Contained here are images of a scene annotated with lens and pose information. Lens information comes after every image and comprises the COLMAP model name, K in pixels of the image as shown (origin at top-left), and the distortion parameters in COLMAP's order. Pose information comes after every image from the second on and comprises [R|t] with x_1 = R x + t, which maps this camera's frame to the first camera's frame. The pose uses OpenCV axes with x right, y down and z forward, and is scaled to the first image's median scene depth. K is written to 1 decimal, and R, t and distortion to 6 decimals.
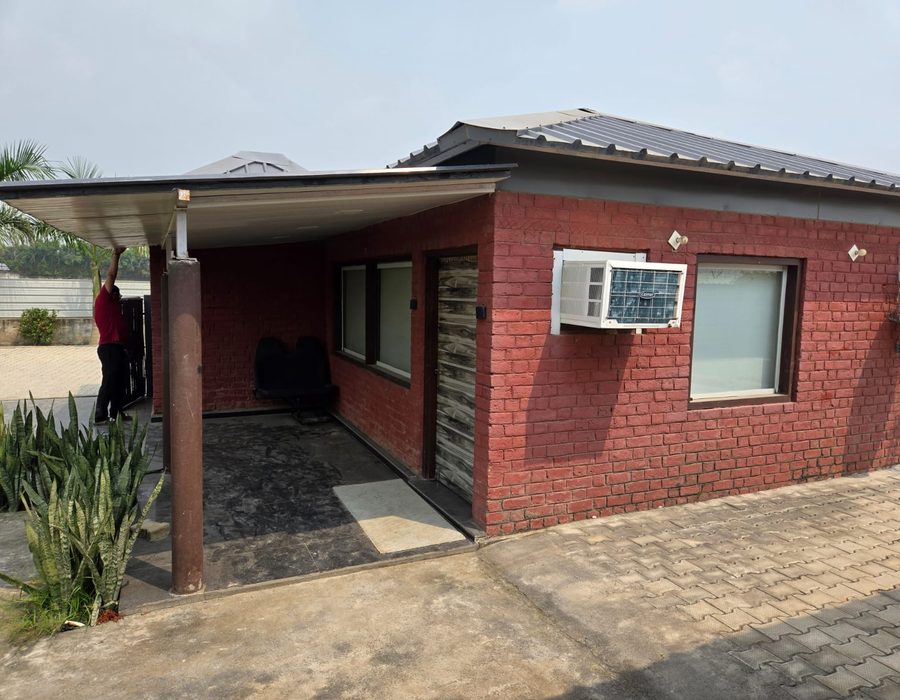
lens RADIAL K [[613.6, 0, 450.8], [0, 613.6, 356.5], [0, 0, 1]] dist [0.003226, -0.000410]
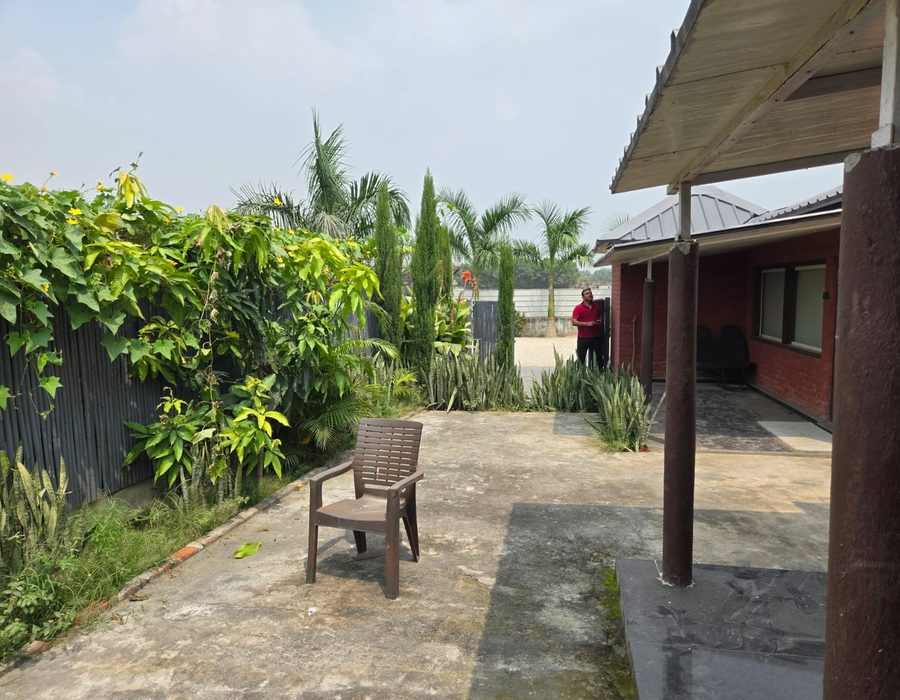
lens RADIAL K [[613.6, 0, 450.8], [0, 613.6, 356.5], [0, 0, 1]] dist [0.003226, -0.000410]
pose [[0.817808, 0.029052, -0.574757, 0.038419], [-0.034448, 0.999405, 0.001501, 0.064382], [0.574459, 0.018572, 0.818323, -0.496214]]
